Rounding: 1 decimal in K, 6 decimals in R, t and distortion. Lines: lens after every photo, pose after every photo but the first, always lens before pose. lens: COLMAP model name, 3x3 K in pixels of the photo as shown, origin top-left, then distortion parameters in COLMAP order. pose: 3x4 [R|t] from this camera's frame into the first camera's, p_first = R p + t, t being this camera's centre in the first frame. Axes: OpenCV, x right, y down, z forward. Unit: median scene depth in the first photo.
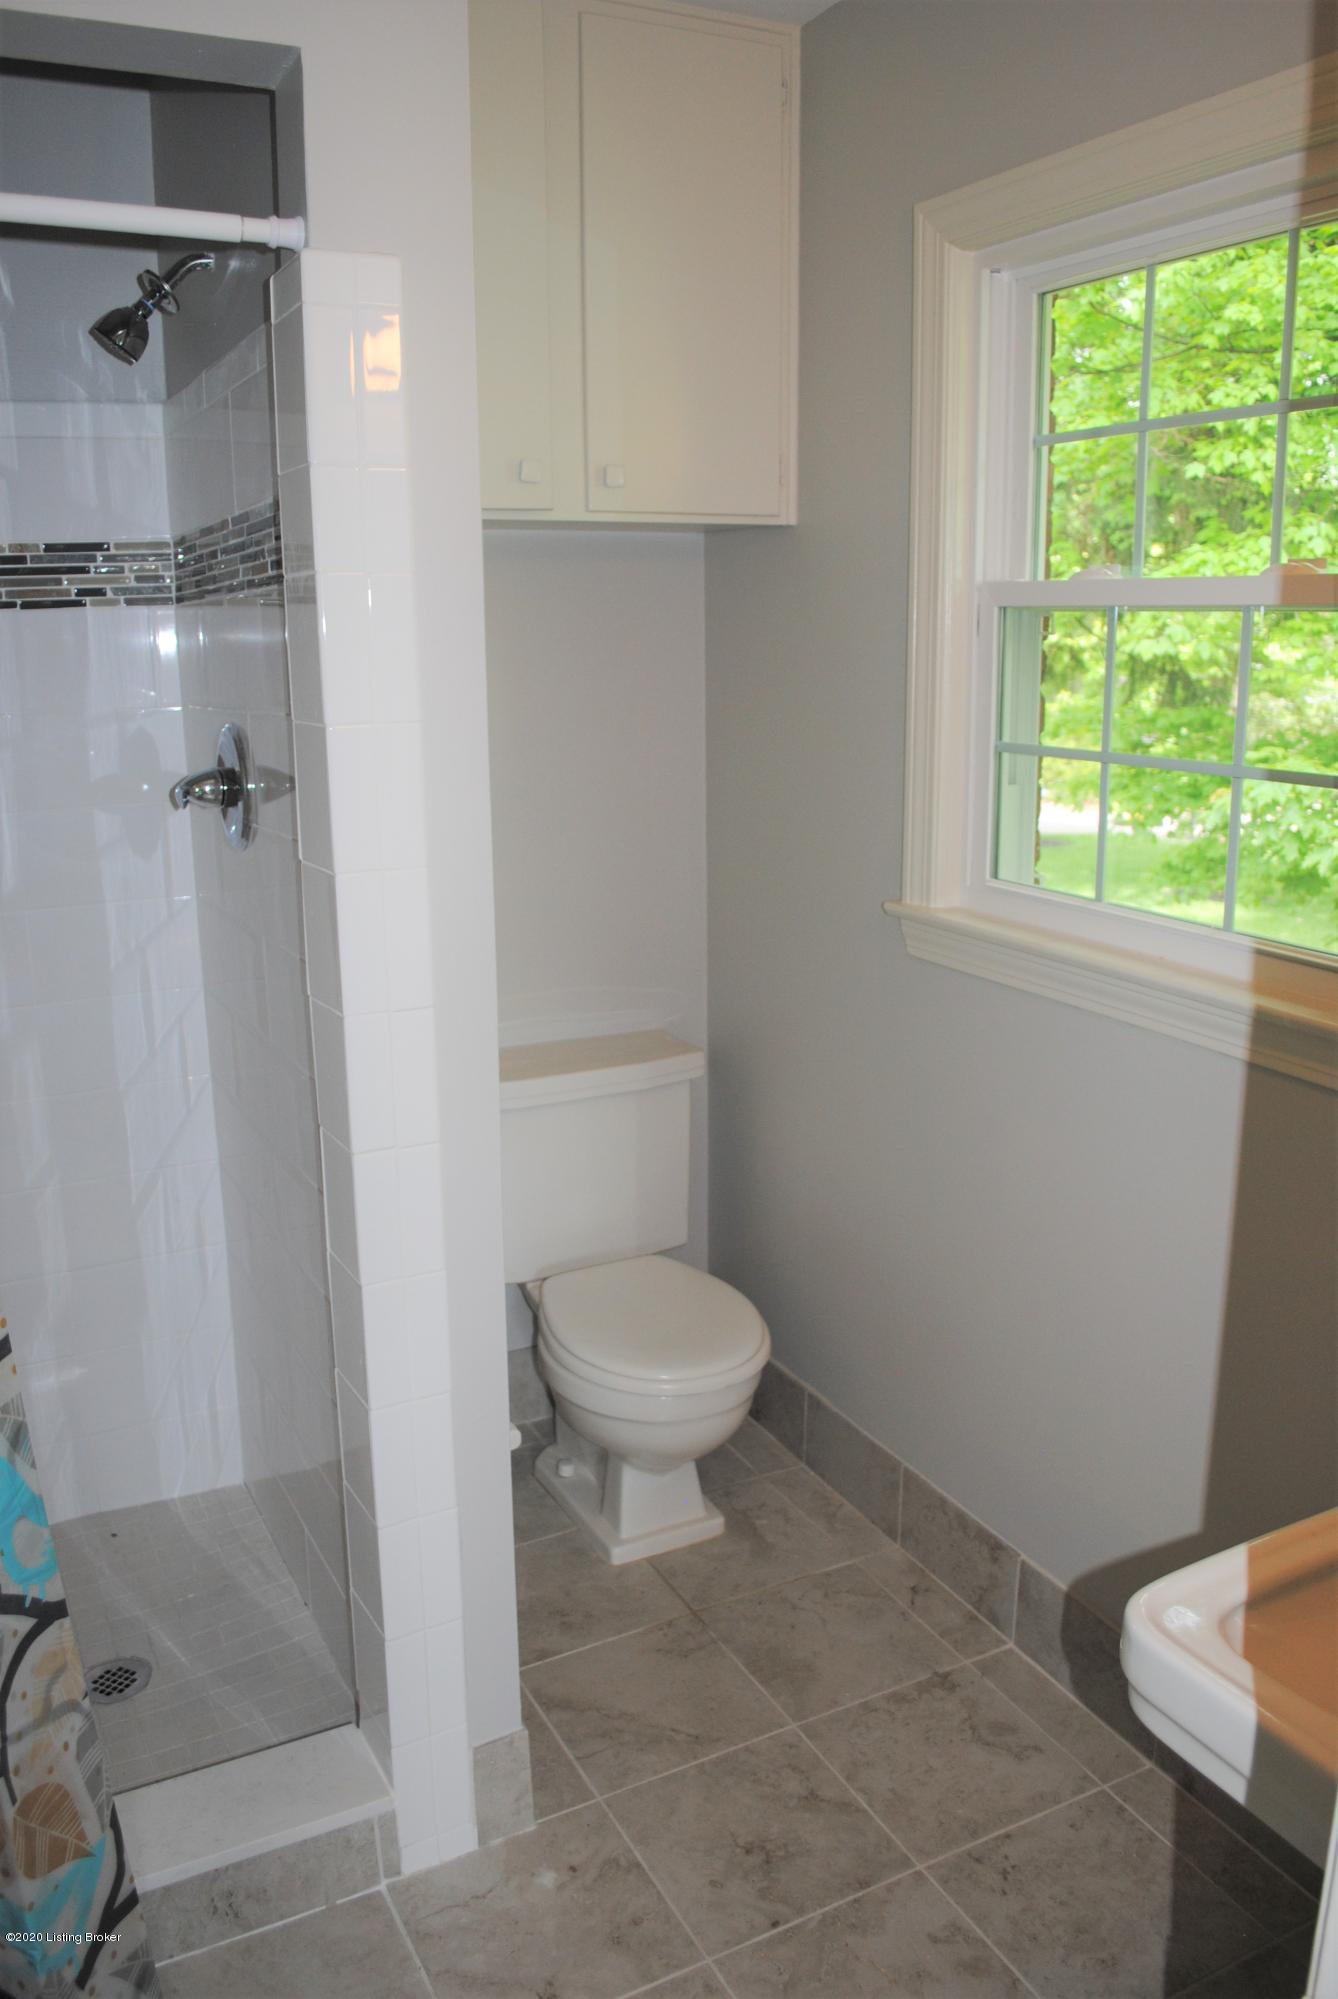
lens RADIAL K [[1580.9, 0, 683.4], [0, 1580.9, 1006.0], [0, 0, 1]] dist [-0.080866, 0.010319]
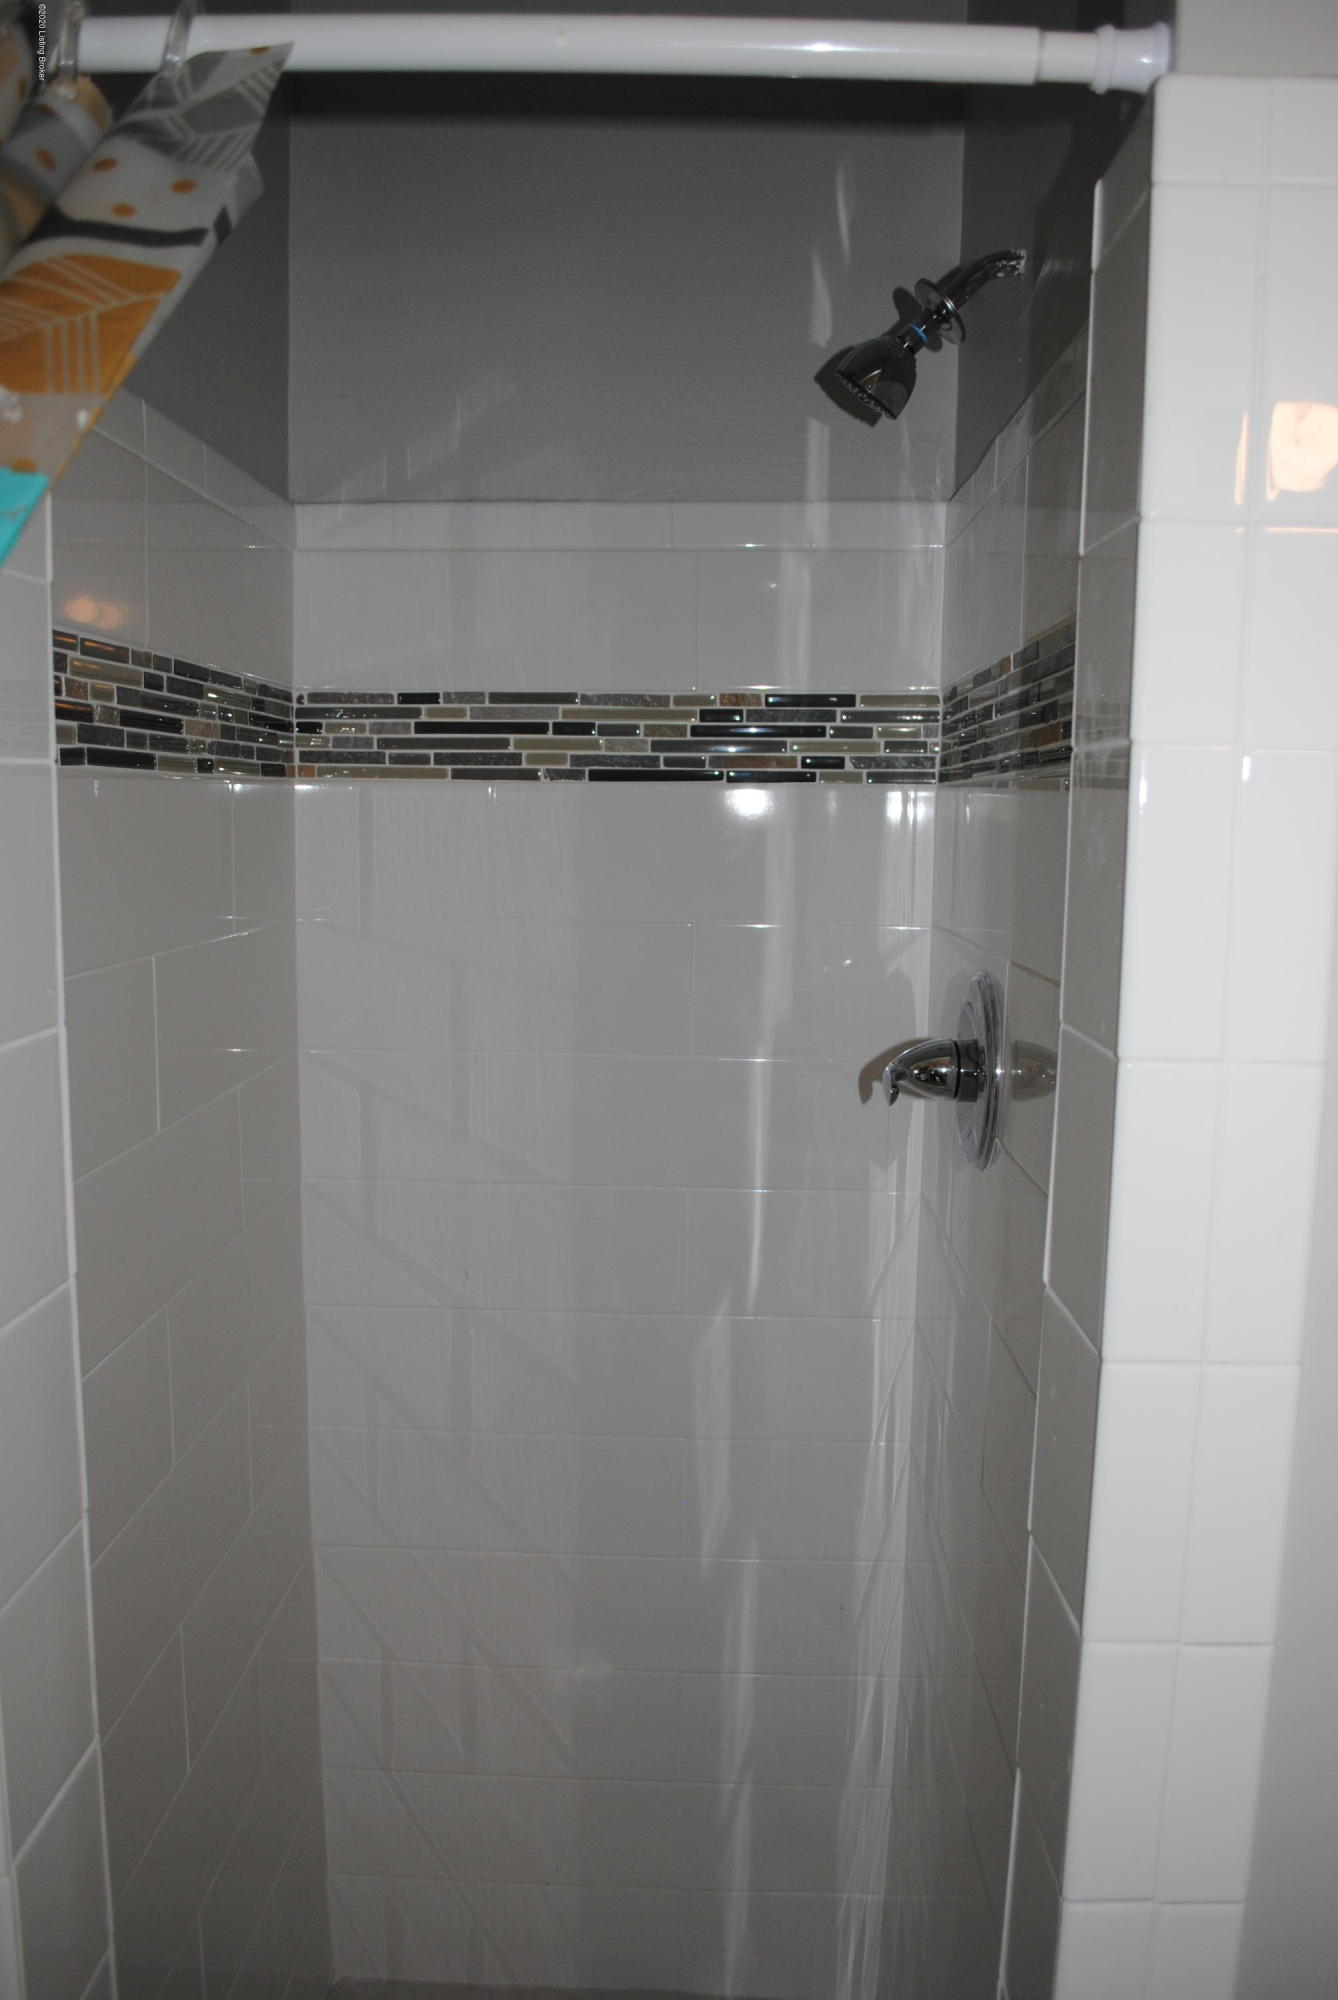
lens RADIAL K [[1581.7, 0, 661.0], [0, 1581.7, 1020.2], [0, 0, 1]] dist [-0.080866, 0.010319]
pose [[0.865193, 0.096240, -0.492117, -0.080311], [-0.142943, 0.988025, -0.058087, -0.101324], [0.480634, 0.120601, 0.868589, 0.366544]]
